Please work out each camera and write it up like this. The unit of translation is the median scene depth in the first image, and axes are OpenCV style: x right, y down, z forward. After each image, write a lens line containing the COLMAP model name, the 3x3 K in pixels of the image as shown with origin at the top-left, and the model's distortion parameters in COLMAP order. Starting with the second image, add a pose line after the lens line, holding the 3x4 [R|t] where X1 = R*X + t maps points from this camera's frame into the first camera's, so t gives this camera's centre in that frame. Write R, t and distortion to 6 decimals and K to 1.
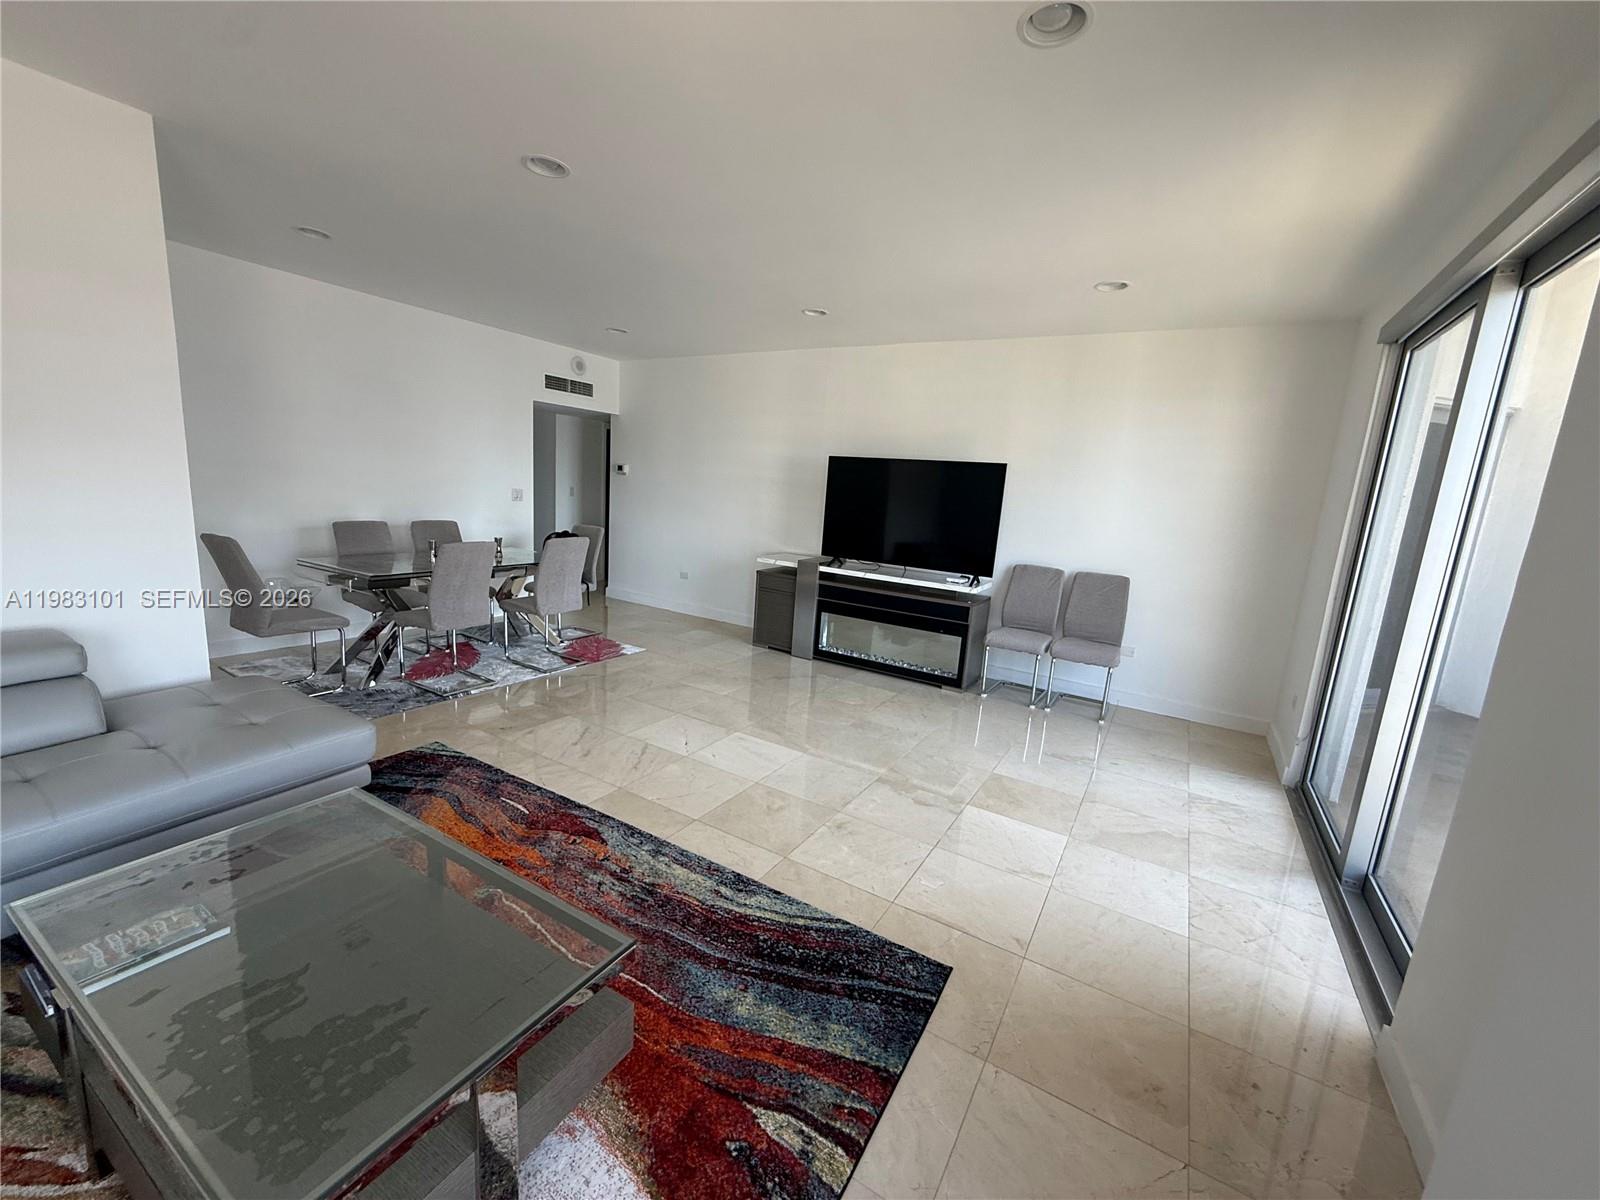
lens RADIAL K [[636.5, 0, 793.6], [0, 636.5, 600.9], [0, 0, 1]] dist [0.000889, -0.000229]
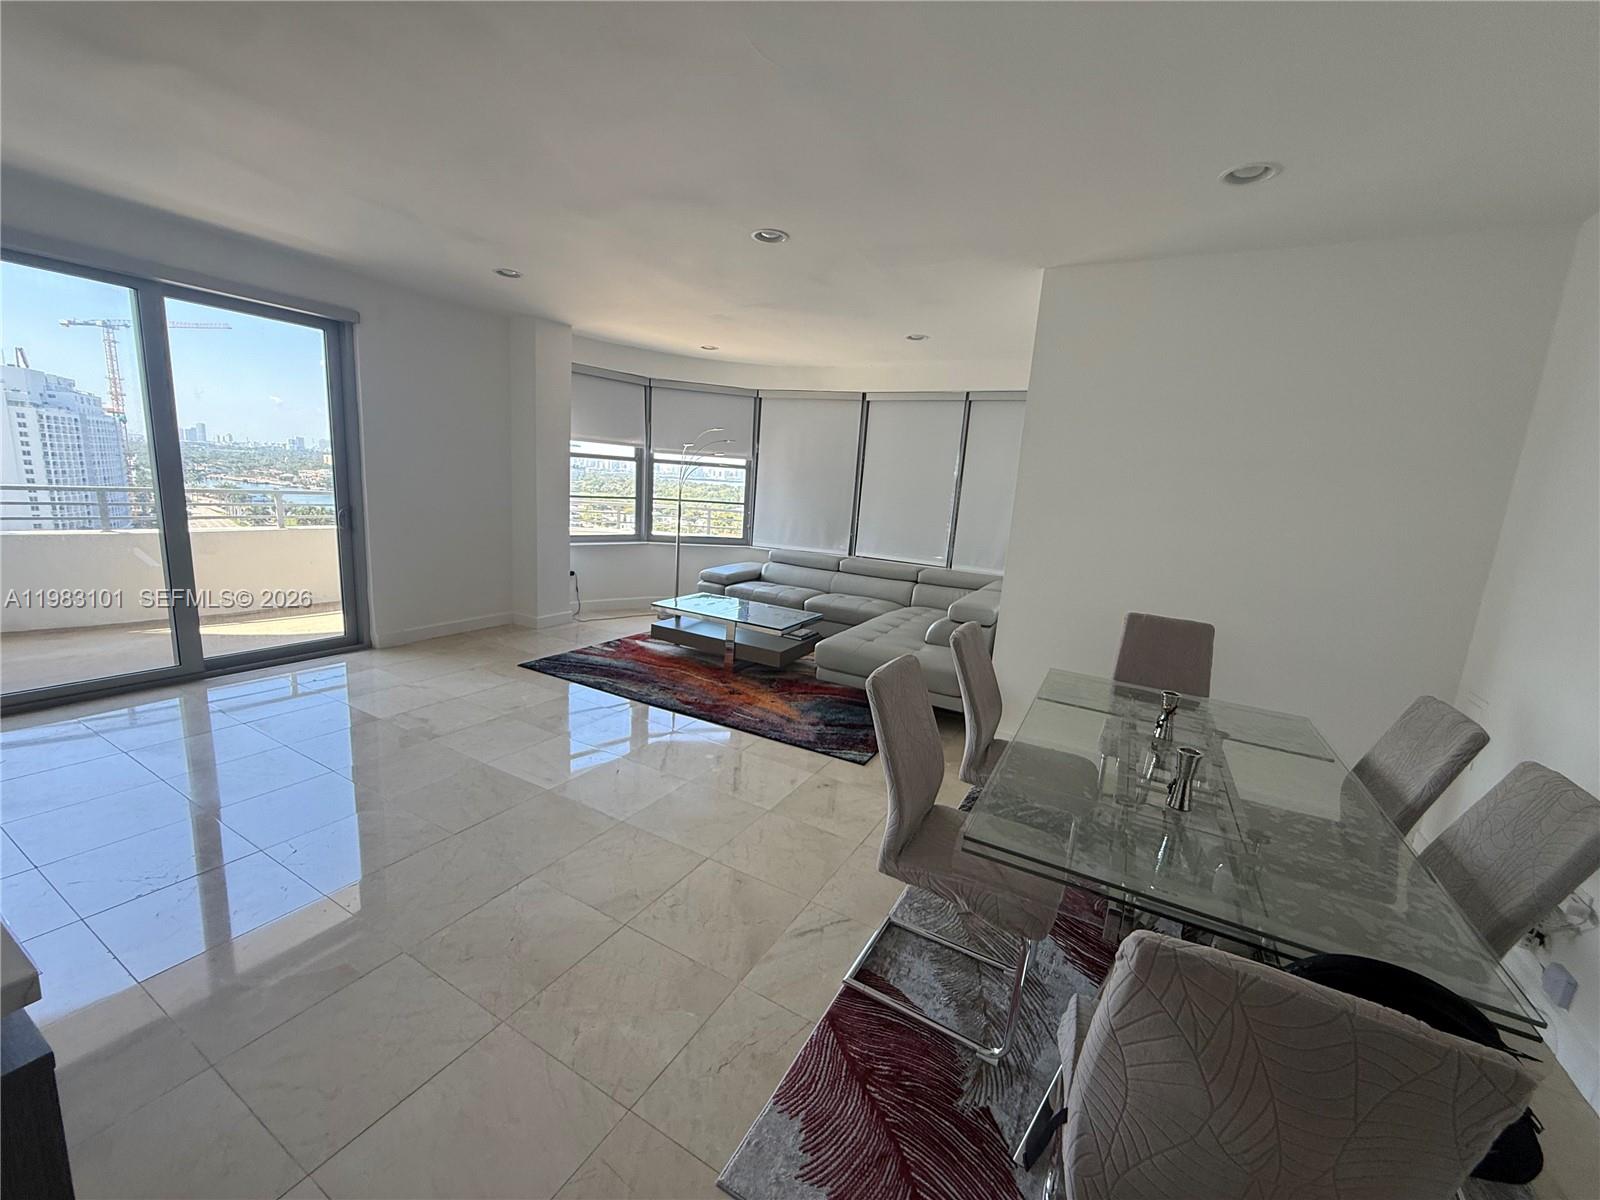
lens RADIAL K [[636.5, 0, 793.6], [0, 636.5, 600.9], [0, 0, 1]] dist [0.000889, -0.000229]
pose [[-0.989828, -0.127961, -0.062182, -0.270802], [-0.141783, 0.923349, 0.356825, -0.292722], [0.011756, 0.362012, -0.932099, 1.450256]]
